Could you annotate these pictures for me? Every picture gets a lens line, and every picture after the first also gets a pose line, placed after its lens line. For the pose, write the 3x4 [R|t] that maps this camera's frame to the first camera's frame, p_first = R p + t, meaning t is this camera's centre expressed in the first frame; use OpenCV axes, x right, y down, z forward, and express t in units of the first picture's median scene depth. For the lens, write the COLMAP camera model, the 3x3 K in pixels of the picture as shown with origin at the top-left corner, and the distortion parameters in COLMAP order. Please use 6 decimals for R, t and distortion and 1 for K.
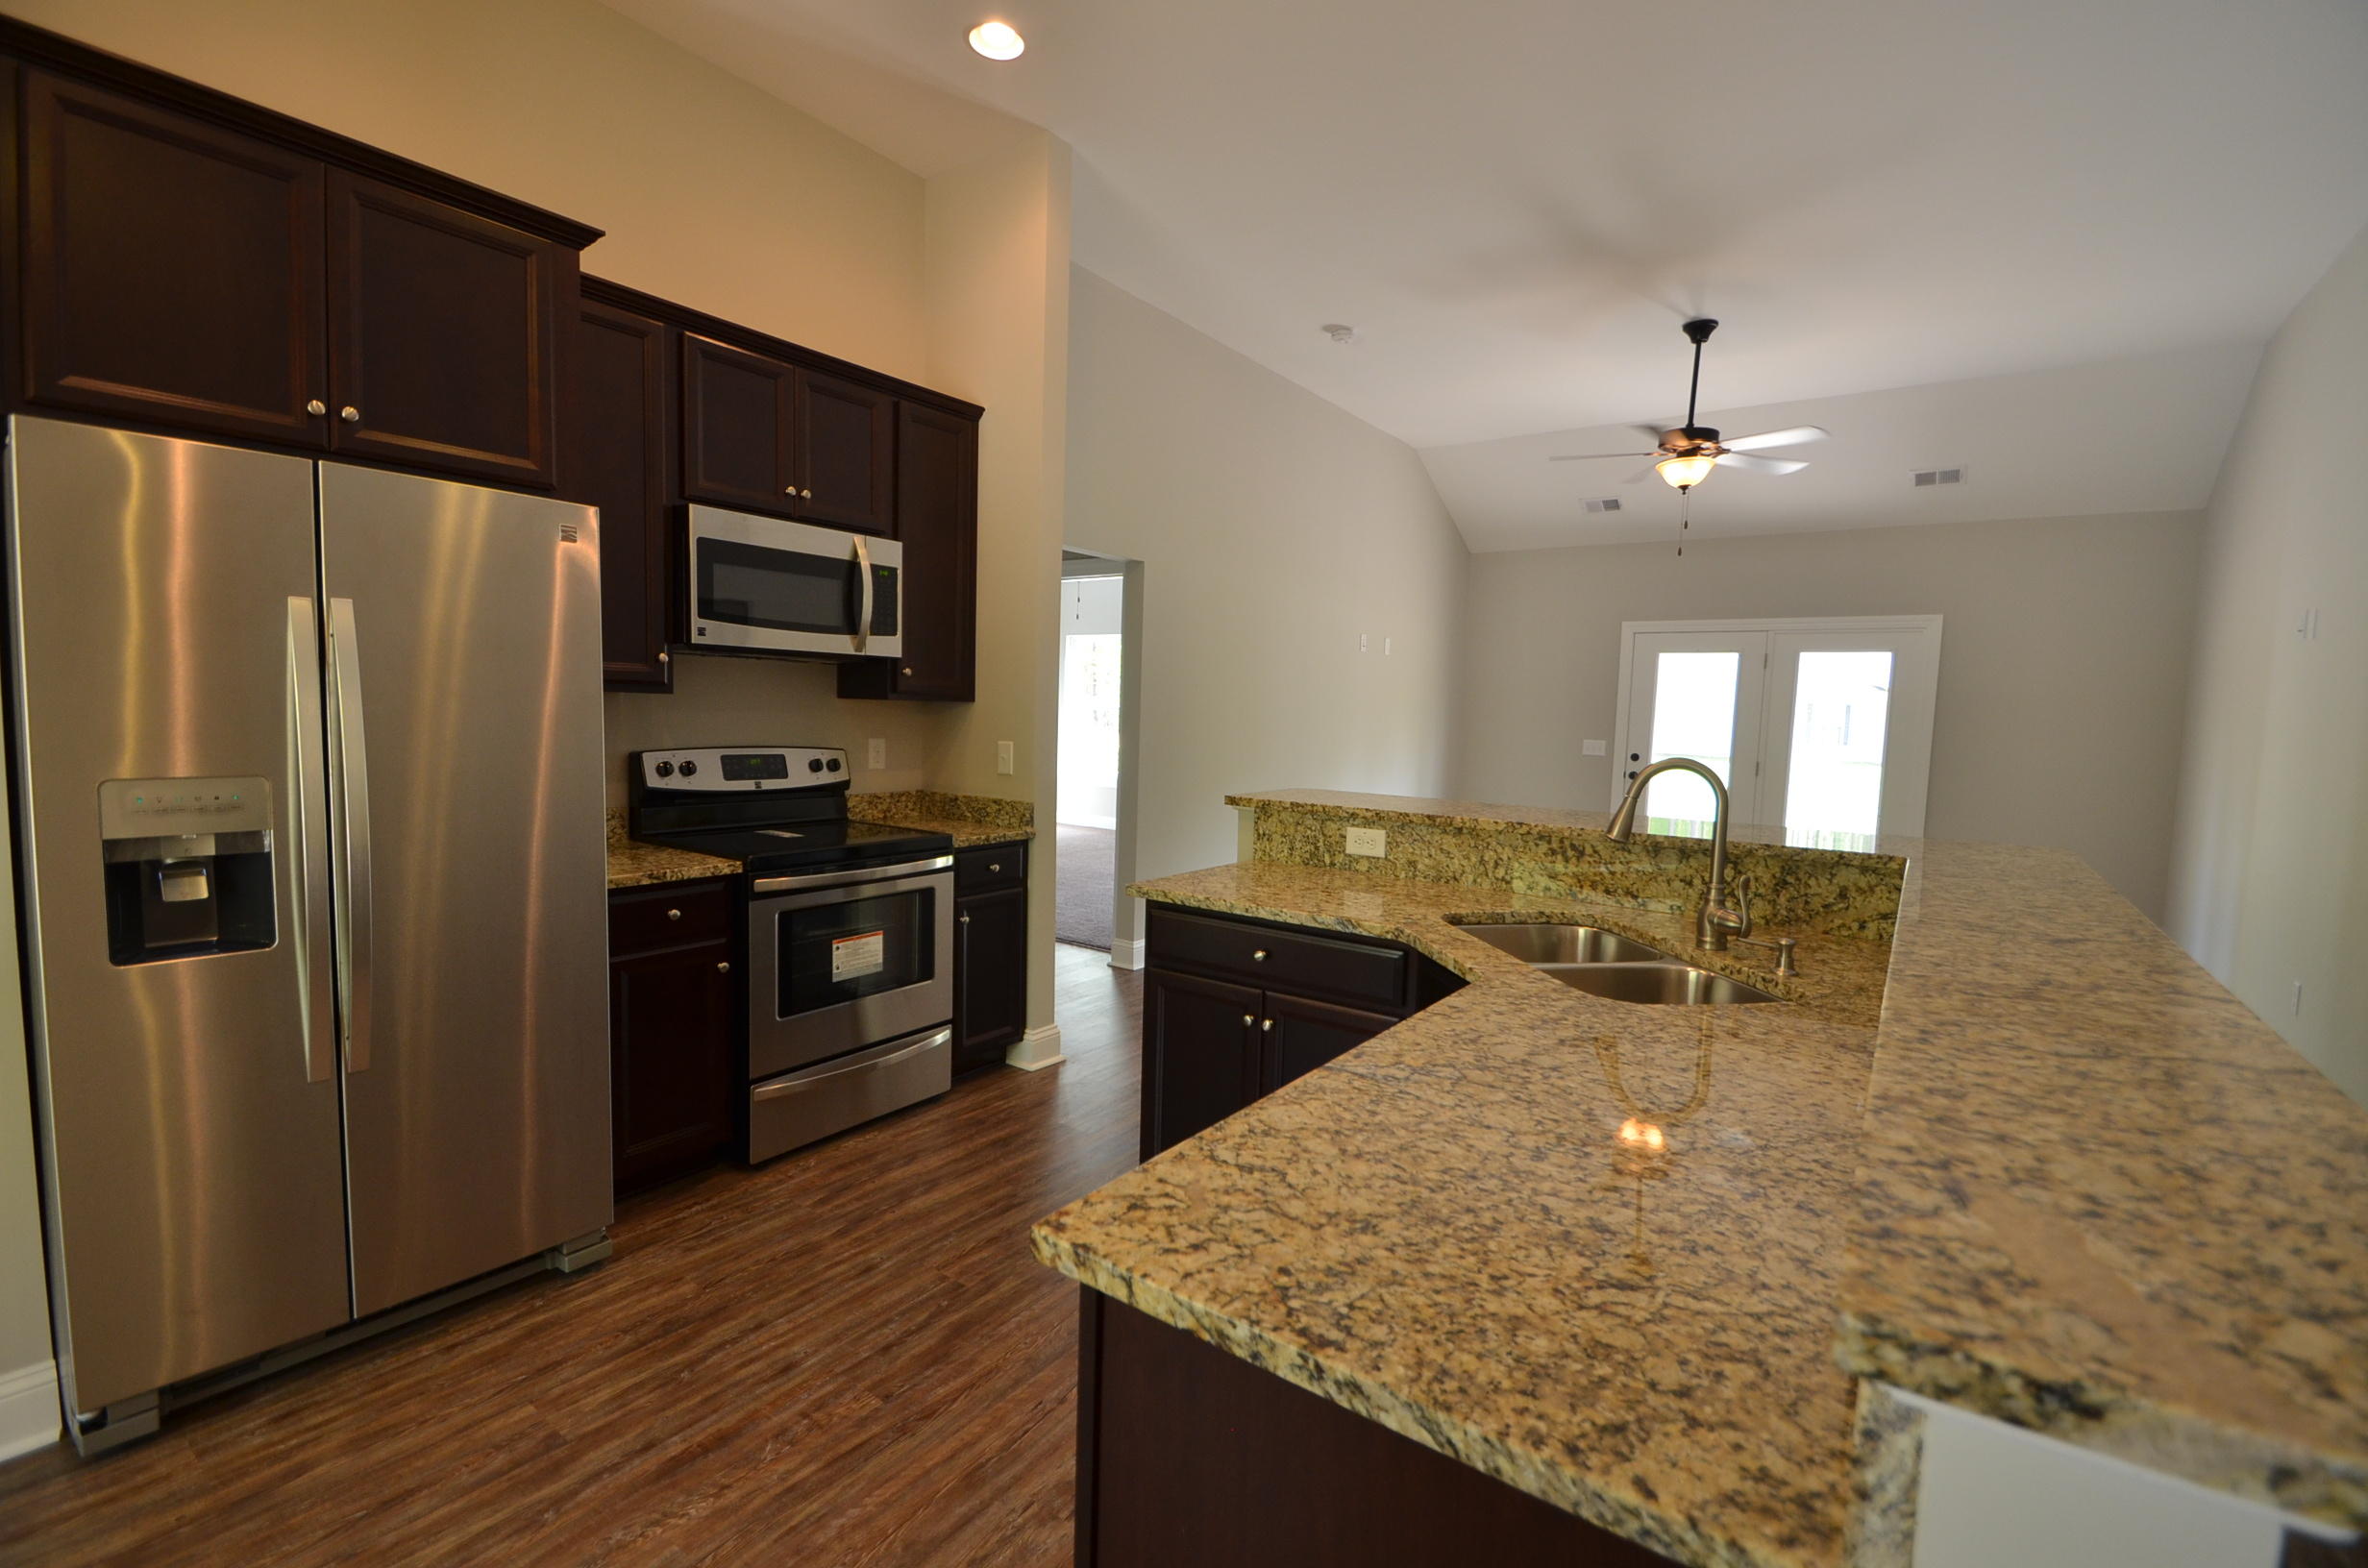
lens RADIAL K [[1035.3, 0, 1178.4], [0, 1035.3, 788.2], [0, 0, 1]] dist [0.009469, -0.012871]
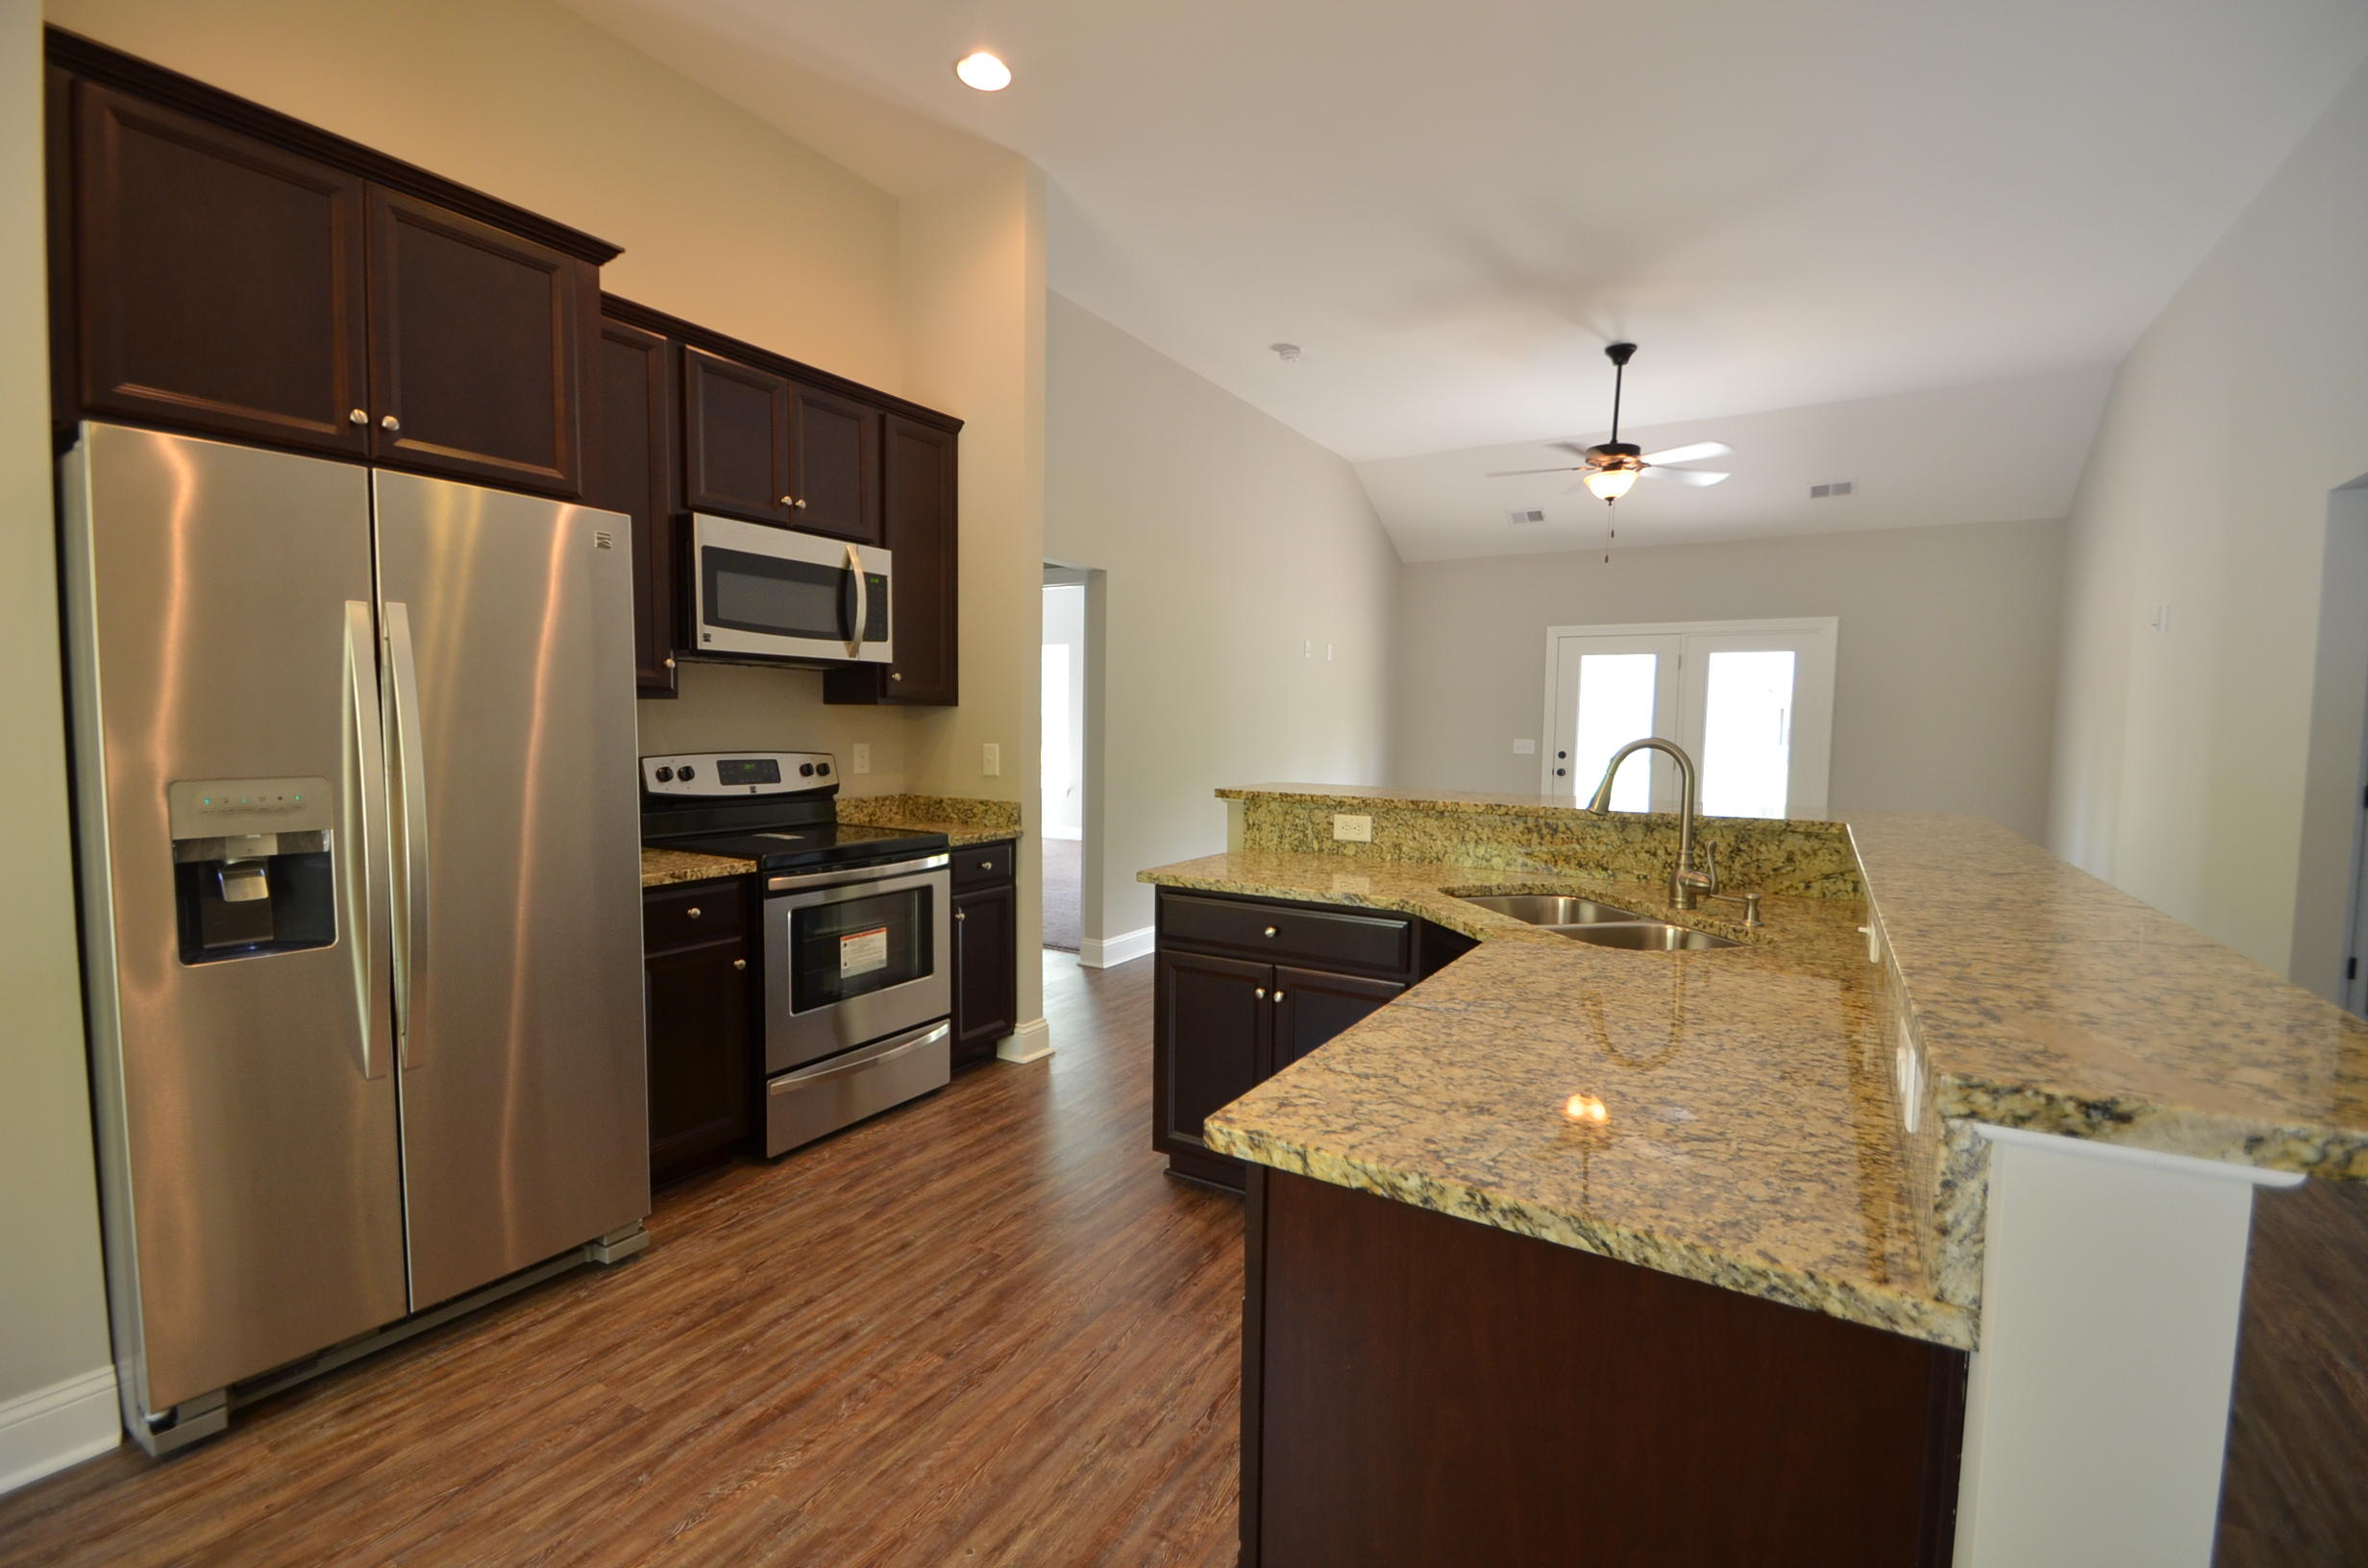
lens RADIAL K [[1035.3, 0, 1178.4], [0, 1035.3, 788.1], [0, 0, 1]] dist [0.009469, -0.012871]
pose [[0.996856, -0.021066, 0.076387, -0.093549], [0.021981, 0.999696, -0.011152, 0.022426], [-0.076129, 0.012796, 0.997016, -0.061244]]
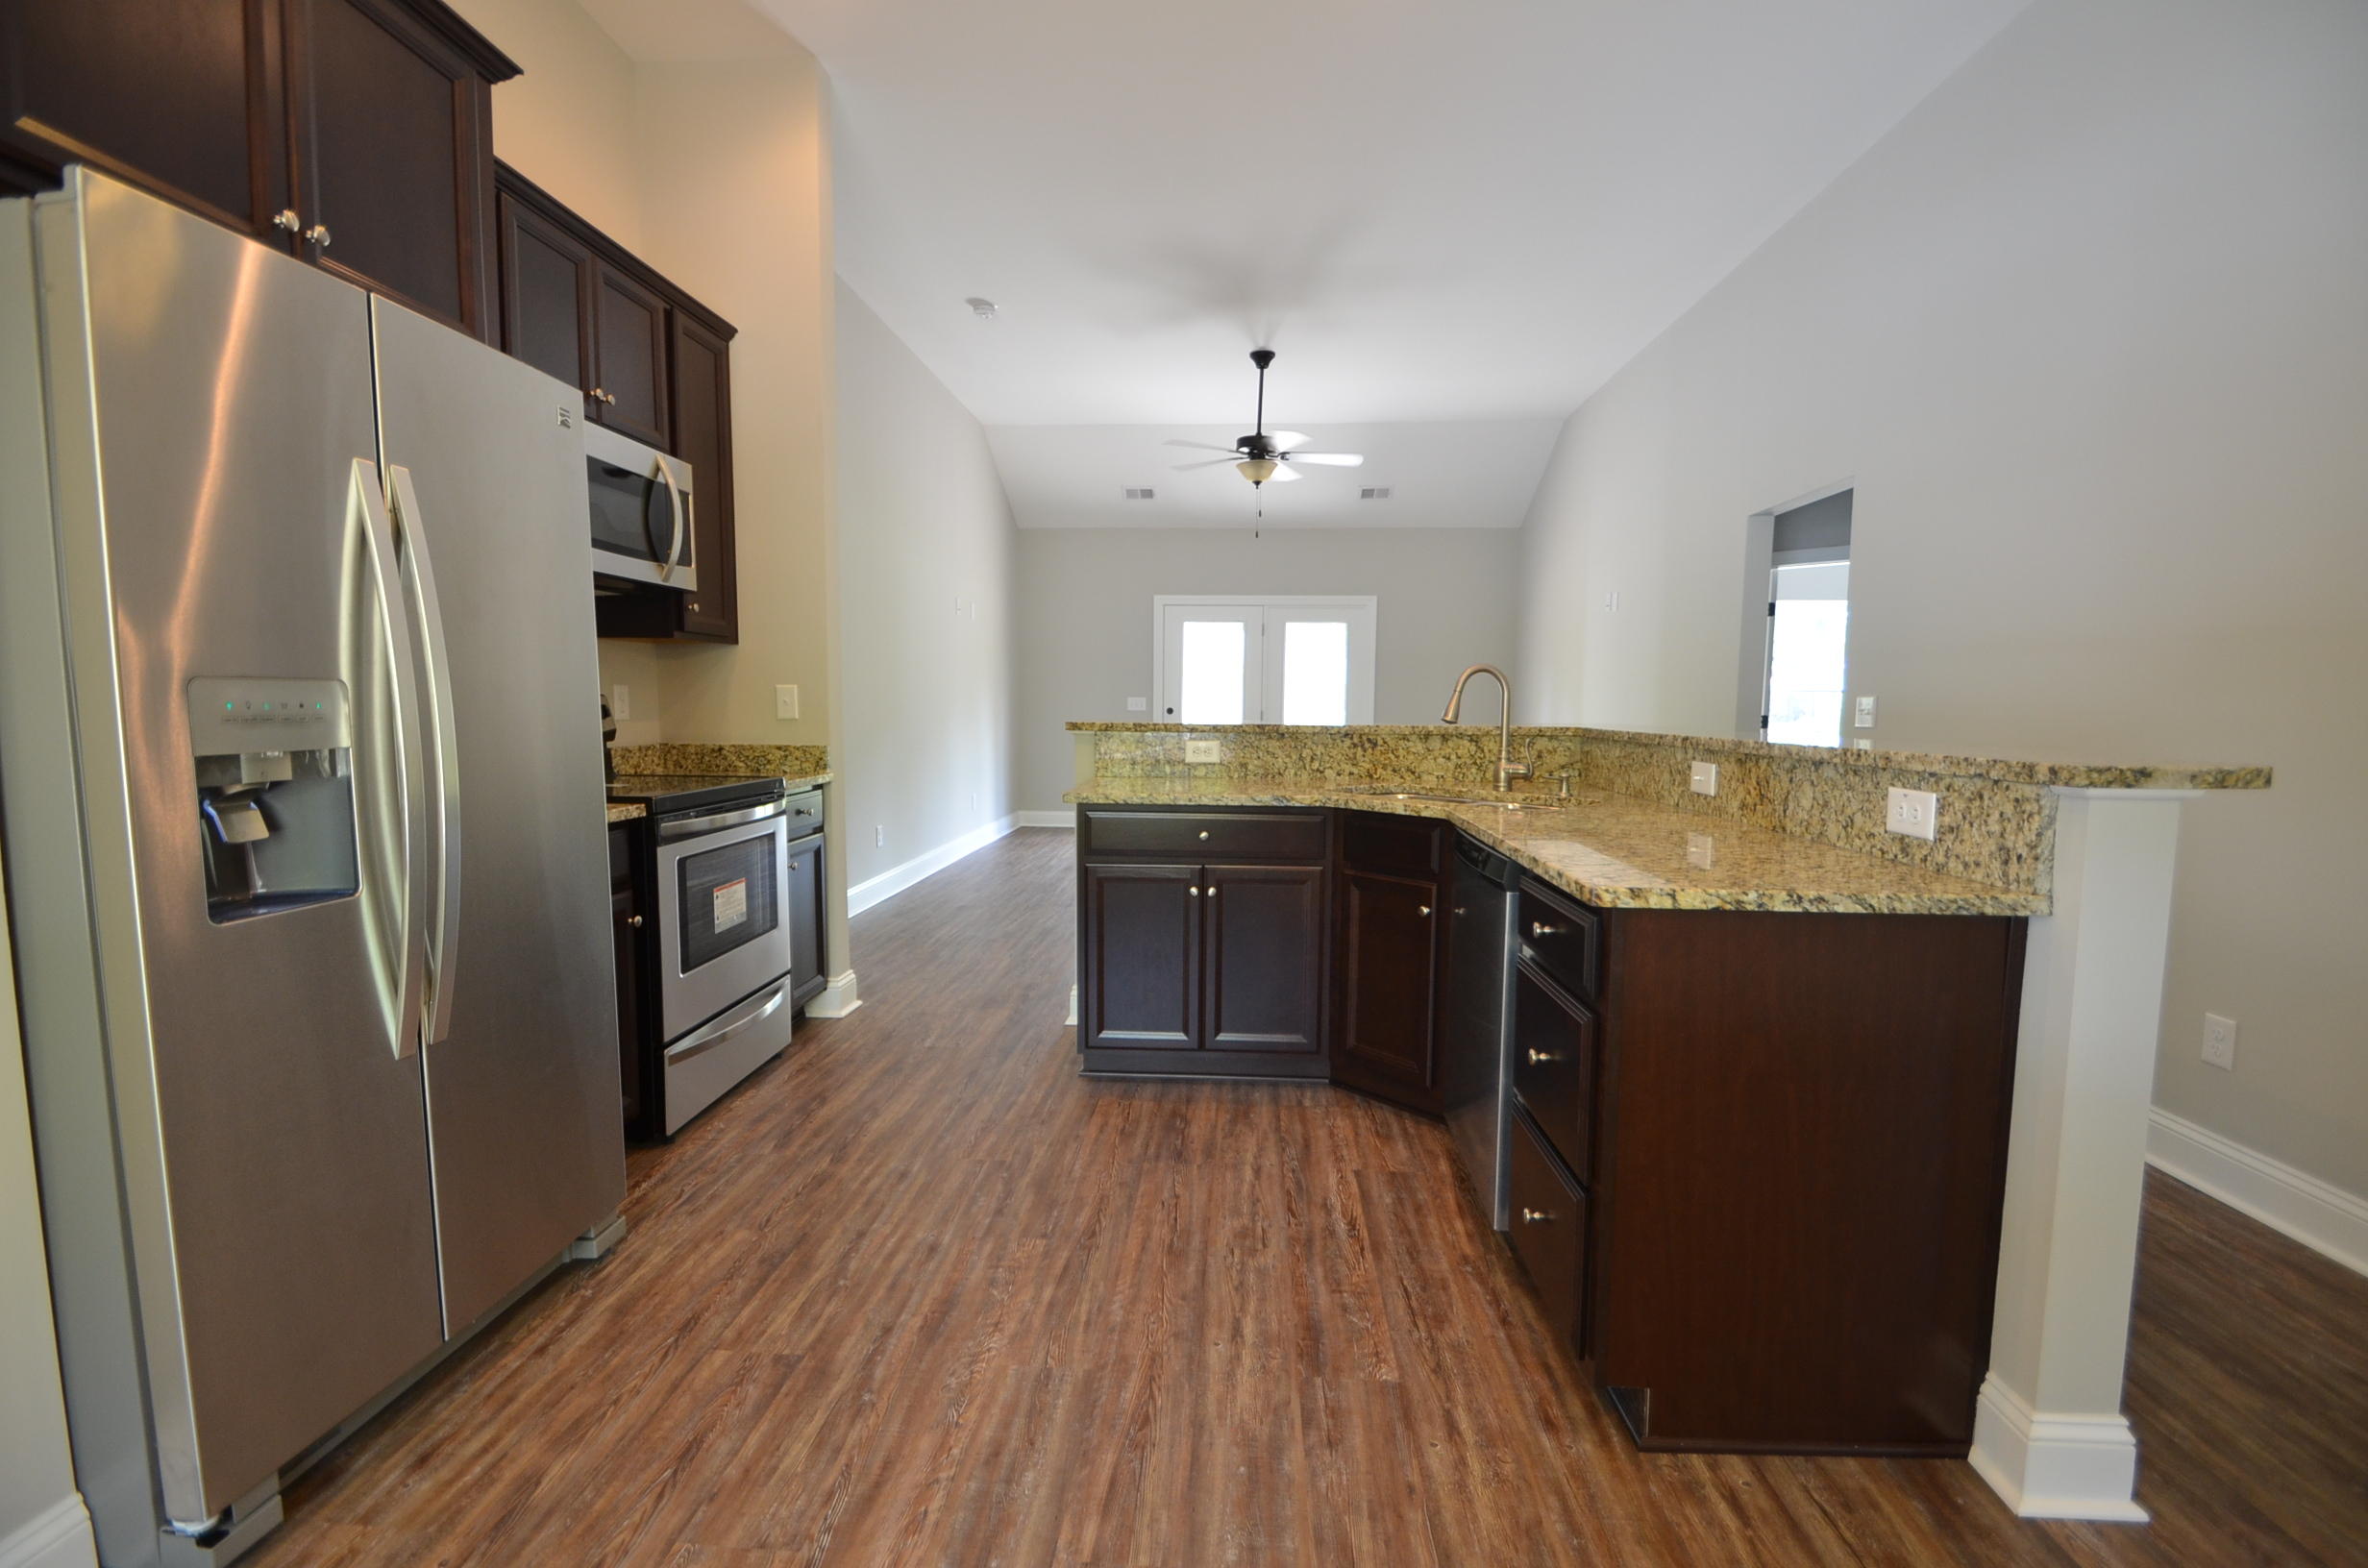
lens RADIAL K [[1035.3, 0, 1185.9], [0, 1035.3, 791.8], [0, 0, 1]] dist [0.009469, -0.012871]
pose [[0.842559, -0.069569, 0.534092, -0.579891], [0.059052, 0.997577, 0.036784, 0.063035], [-0.535356, 0.000547, 0.844626, -0.018883]]
